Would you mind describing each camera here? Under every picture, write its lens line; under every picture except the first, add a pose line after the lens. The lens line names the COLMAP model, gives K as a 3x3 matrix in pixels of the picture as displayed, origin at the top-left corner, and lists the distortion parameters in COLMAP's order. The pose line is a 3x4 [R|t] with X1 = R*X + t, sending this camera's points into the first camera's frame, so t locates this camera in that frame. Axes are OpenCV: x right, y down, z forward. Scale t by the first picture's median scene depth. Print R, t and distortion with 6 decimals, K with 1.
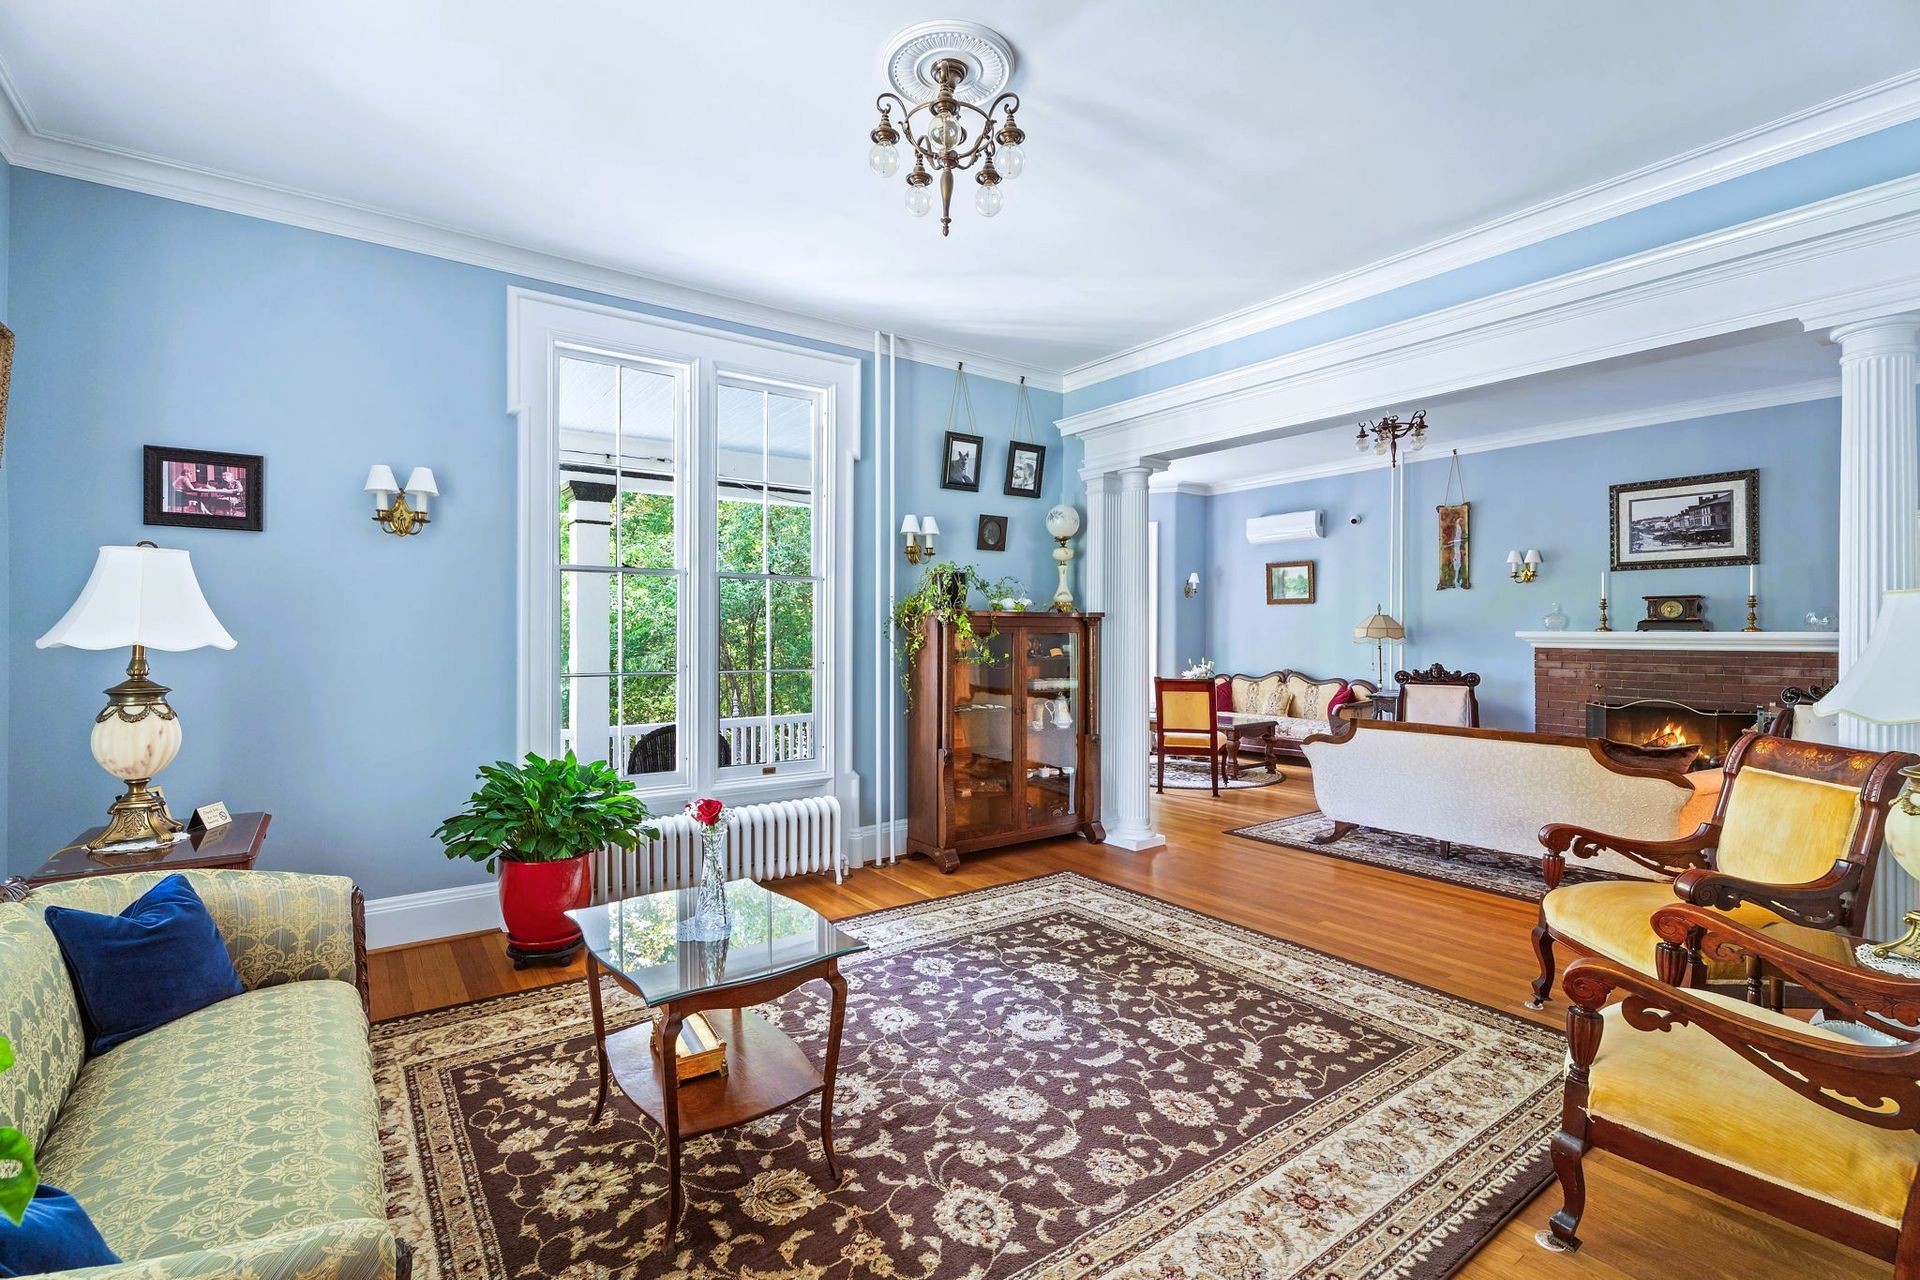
lens RADIAL K [[859.8, 0, 950.6], [0, 859.8, 624.4], [0, 0, 1]] dist [-0.021591, 0.024838]
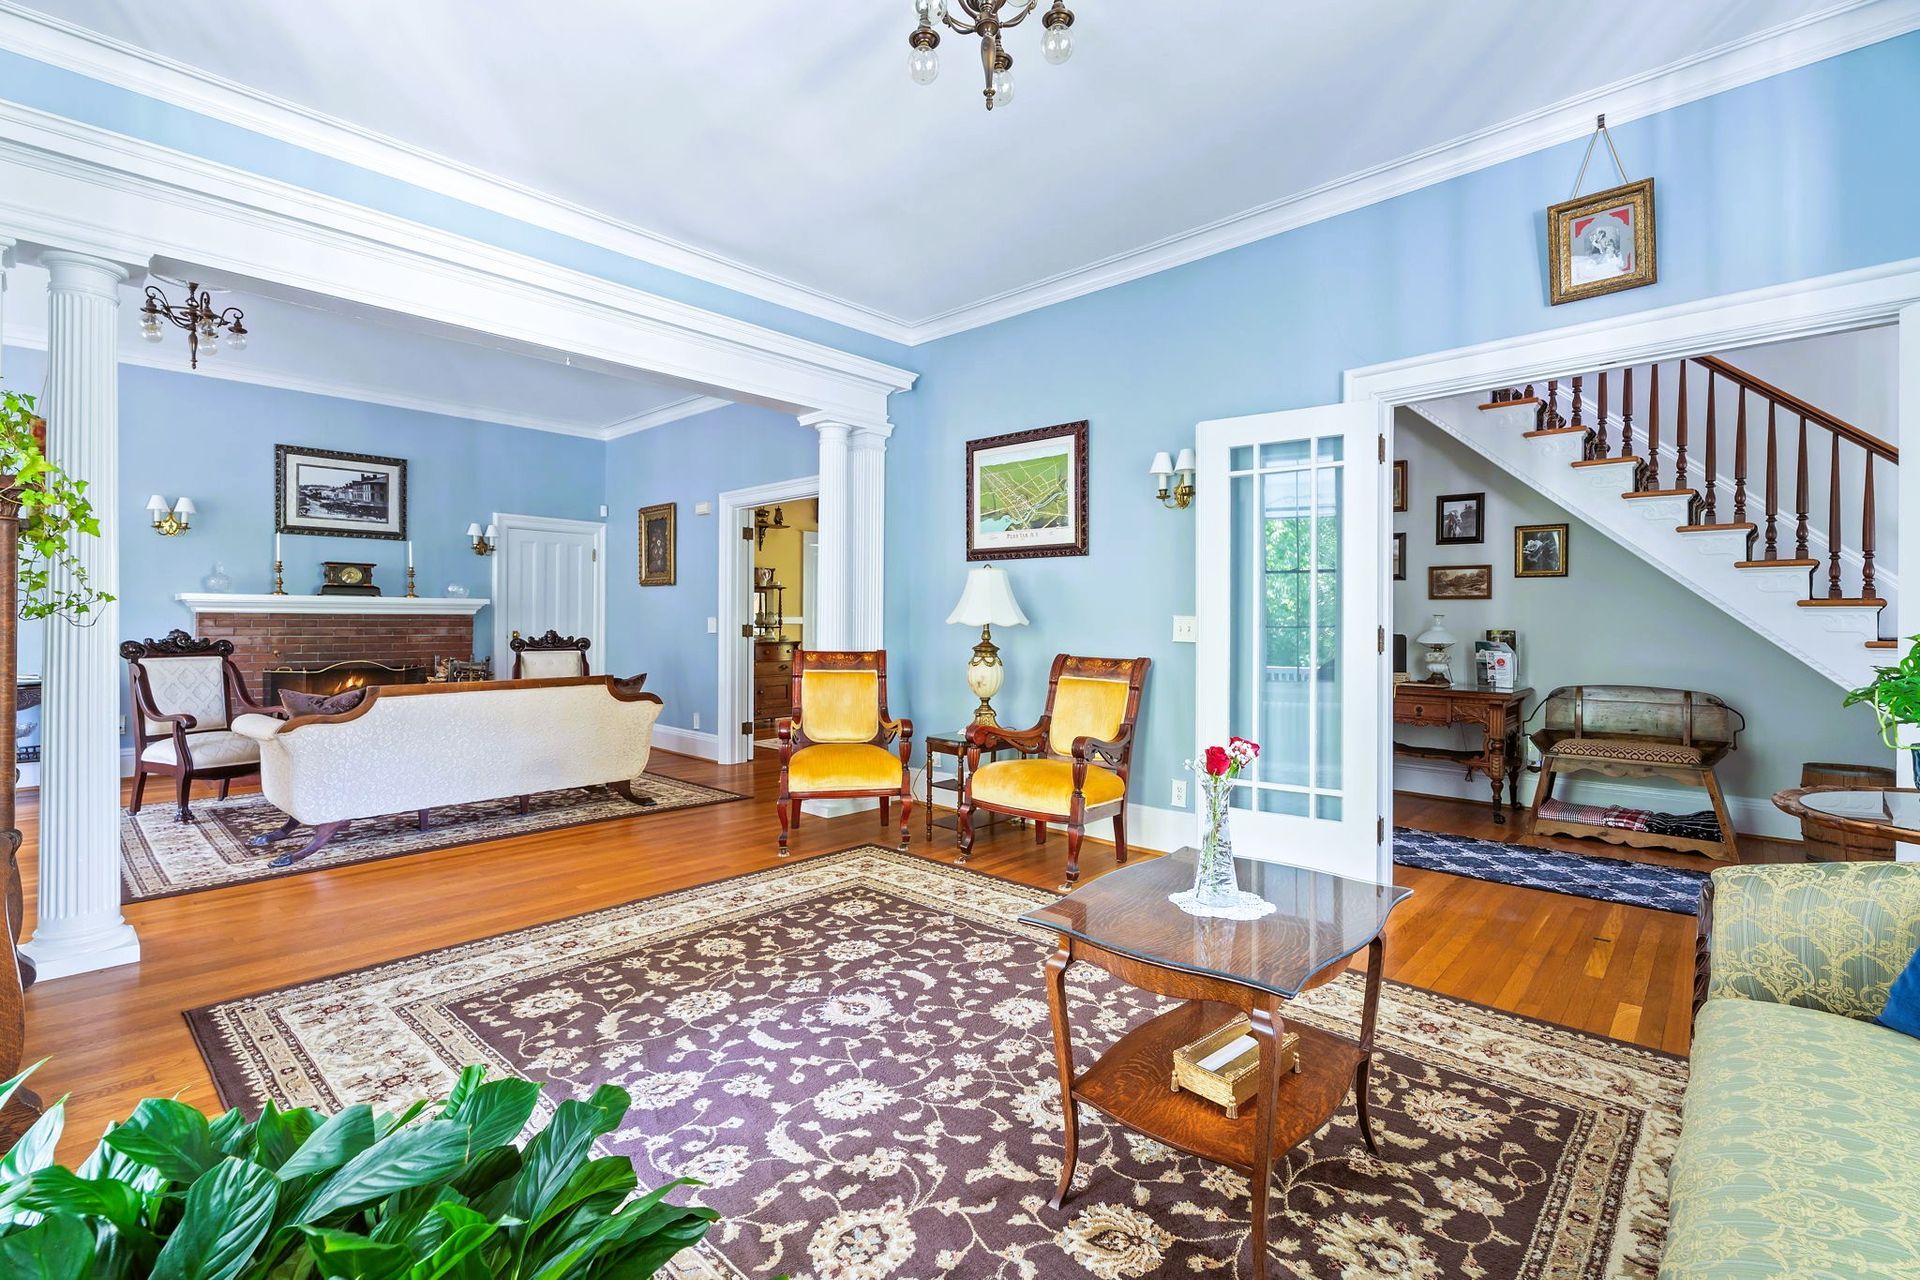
lens RADIAL K [[859.8, 0, 950.6], [0, 859.8, 624.4], [0, 0, 1]] dist [-0.021591, 0.024838]
pose [[-0.190209, -0.006288, 0.981723, -0.691403], [-0.009964, 0.999940, 0.004474, 0.062351], [-0.981693, -0.008931, -0.190261, 0.956717]]
